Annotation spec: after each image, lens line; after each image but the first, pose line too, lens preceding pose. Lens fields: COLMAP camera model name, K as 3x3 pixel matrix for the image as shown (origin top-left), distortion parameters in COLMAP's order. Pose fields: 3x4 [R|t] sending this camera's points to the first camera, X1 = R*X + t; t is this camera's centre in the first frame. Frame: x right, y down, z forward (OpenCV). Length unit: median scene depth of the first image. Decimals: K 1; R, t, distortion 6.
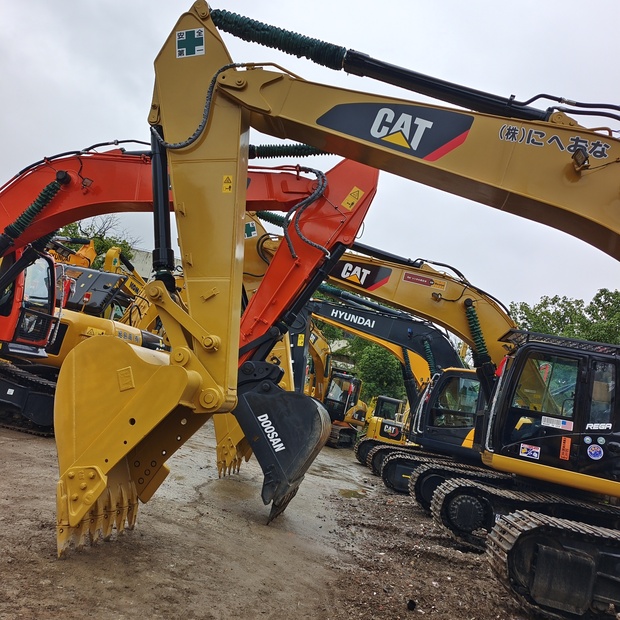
lens RADIAL K [[562.3, 0, 313.0], [0, 562.3, 308.8], [0, 0, 1]] dist [0.032304, 0.012040]
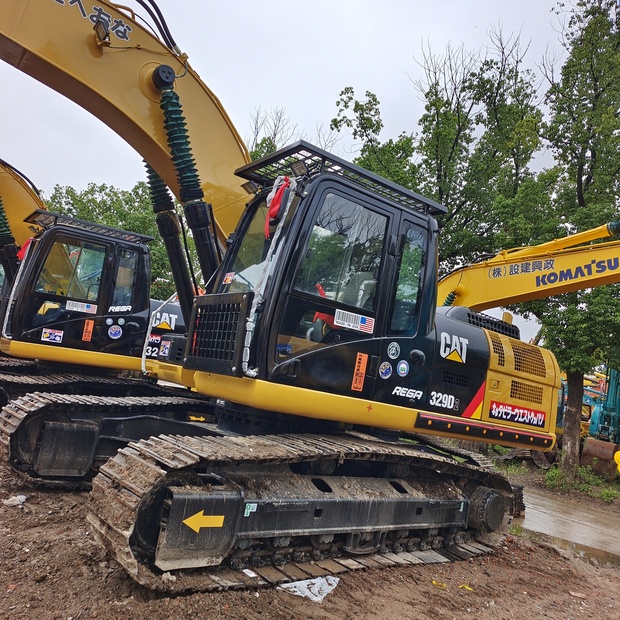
lens RADIAL K [[562.3, 0, 316.1], [0, 562.3, 310.7], [0, 0, 1]] dist [0.032304, 0.012040]
pose [[0.722764, -0.027916, 0.690531, 0.033132], [-0.109516, 0.981932, 0.154324, 0.005071], [-0.682363, -0.187164, 0.706647, -0.009514]]
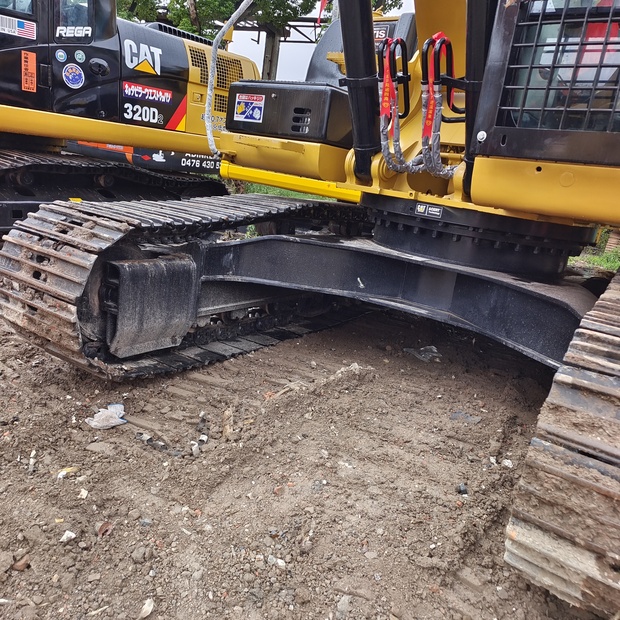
lens RADIAL K [[562.3, 0, 314.6], [0, 562.3, 311.6], [0, 0, 1]] dist [0.032304, 0.012040]
pose [[0.525845, -0.362185, 0.769616, 0.054517], [-0.159879, 0.846599, 0.507651, 0.108969], [-0.835420, -0.389991, 0.387274, 0.428070]]
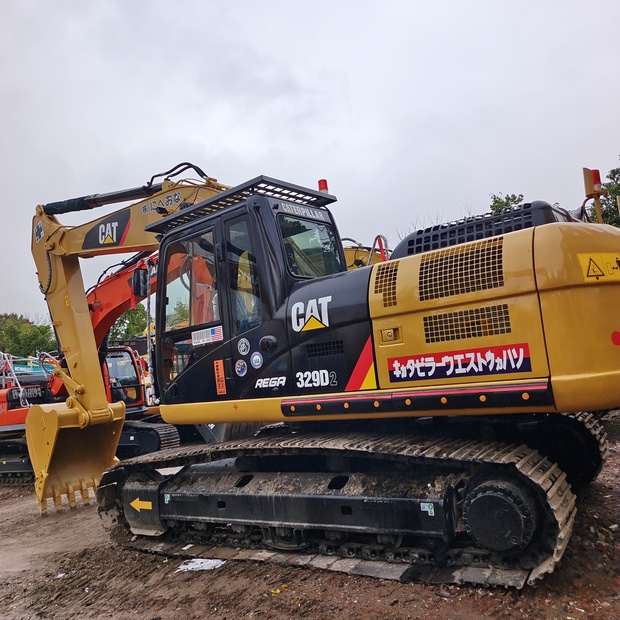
lens RADIAL K [[562.3, 0, 315.7], [0, 562.3, 310.1], [0, 0, 1]] dist [0.032304, 0.012040]
pose [[0.799436, -0.385755, -0.460538, 0.876863], [0.394303, 0.915296, -0.082207, 0.177610], [0.453241, -0.115872, 0.883825, -0.149871]]
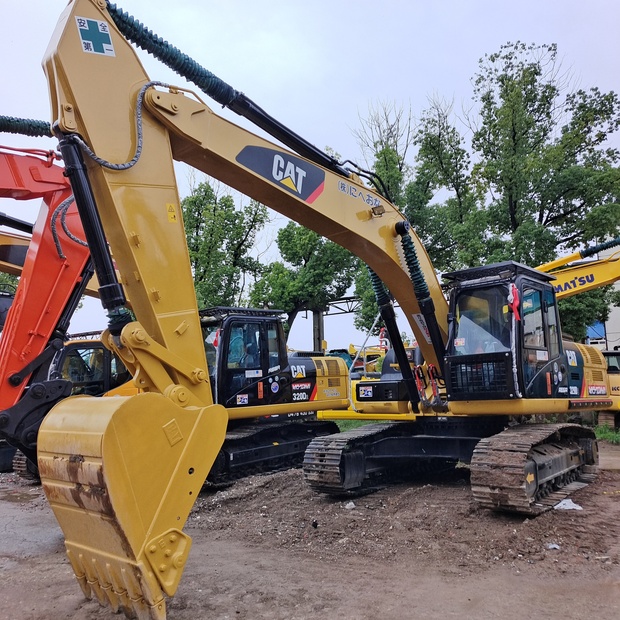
lens RADIAL K [[562.3, 0, 319.0], [0, 562.3, 315.3], [0, 0, 1]] dist [0.032304, 0.012040]
pose [[0.535479, -0.133514, 0.833928, -0.587898], [0.021353, 0.989250, 0.144670, -0.125352], [-0.844279, -0.059661, 0.532573, 0.173108]]
